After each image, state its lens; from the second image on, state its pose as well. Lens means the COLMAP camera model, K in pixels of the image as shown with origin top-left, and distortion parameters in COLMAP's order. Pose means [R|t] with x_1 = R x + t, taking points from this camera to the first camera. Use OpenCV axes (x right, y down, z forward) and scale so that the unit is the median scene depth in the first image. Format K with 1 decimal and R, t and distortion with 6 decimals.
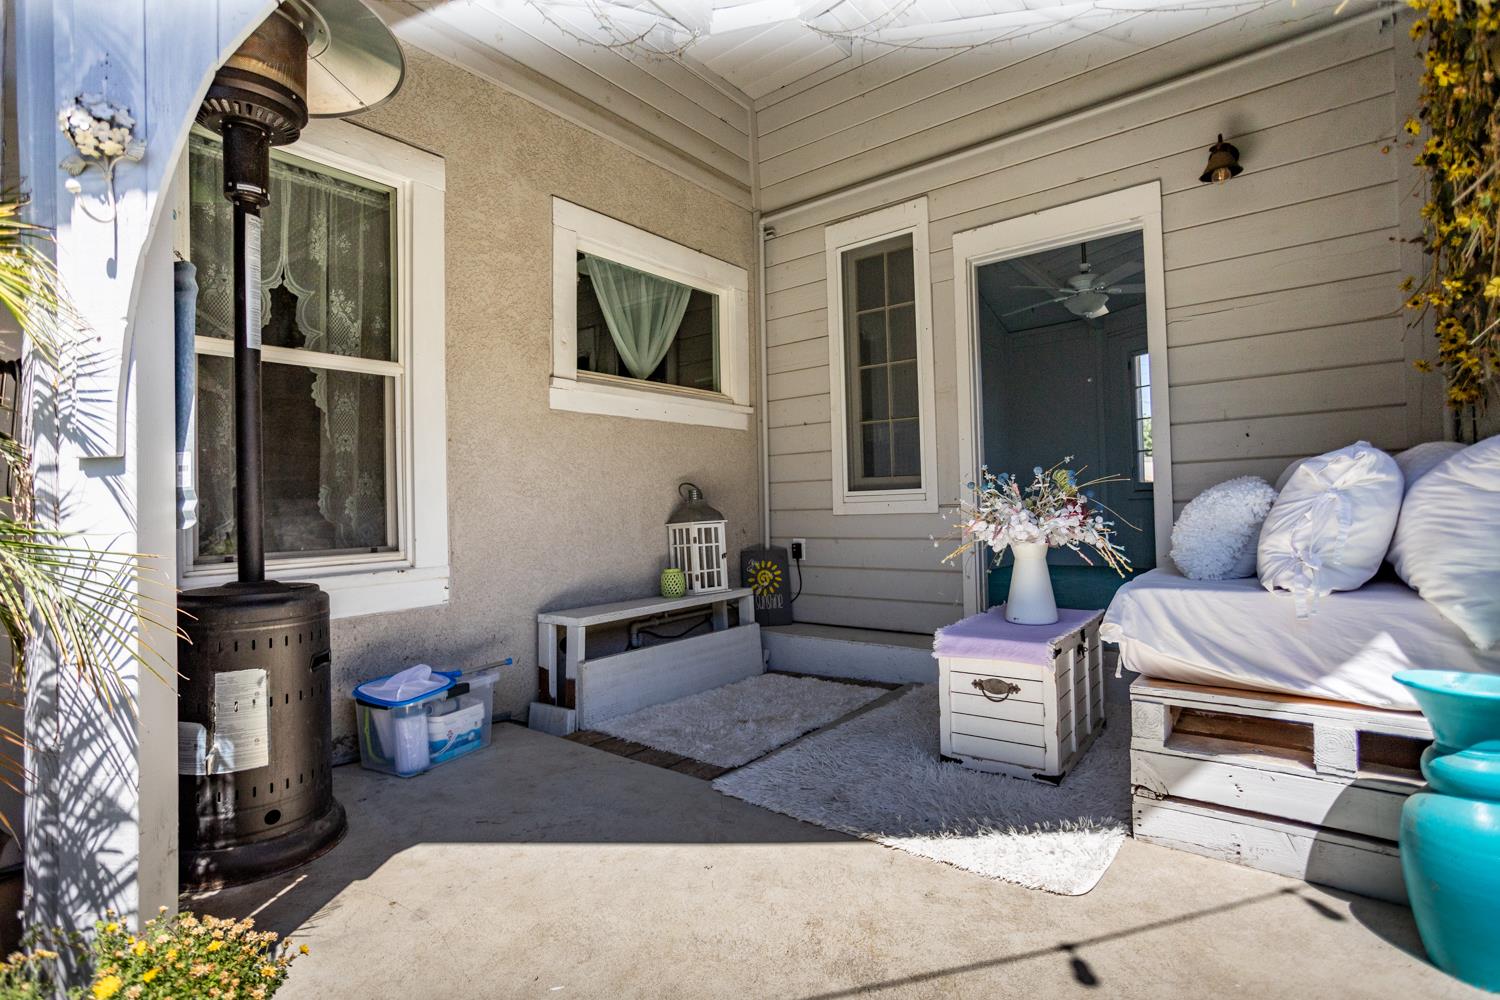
lens RADIAL K [[739.9, 0, 727.4], [0, 739.9, 488.1], [0, 0, 1]] dist [-0.053247, 0.035490]
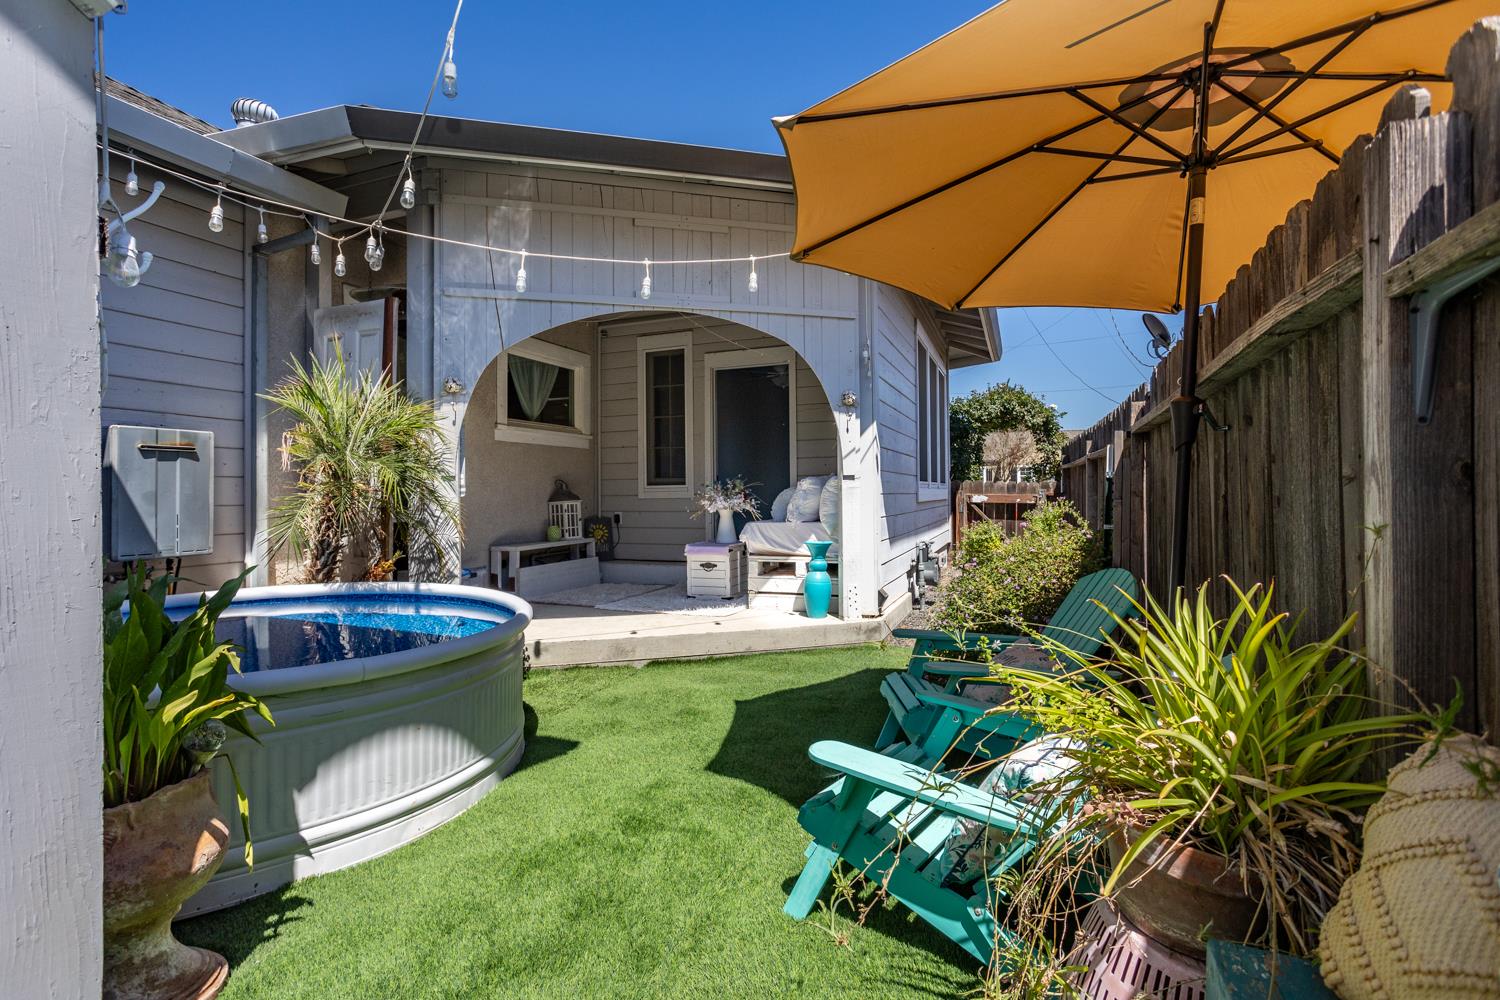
lens RADIAL K [[739.9, 0, 727.4], [0, 739.9, 488.1], [0, 0, 1]] dist [-0.053247, 0.035490]
pose [[0.957611, 0.015903, 0.287625, -0.185445], [-0.020416, 0.999711, 0.012698, -0.018124], [-0.287340, -0.018032, 0.957659, -0.874012]]
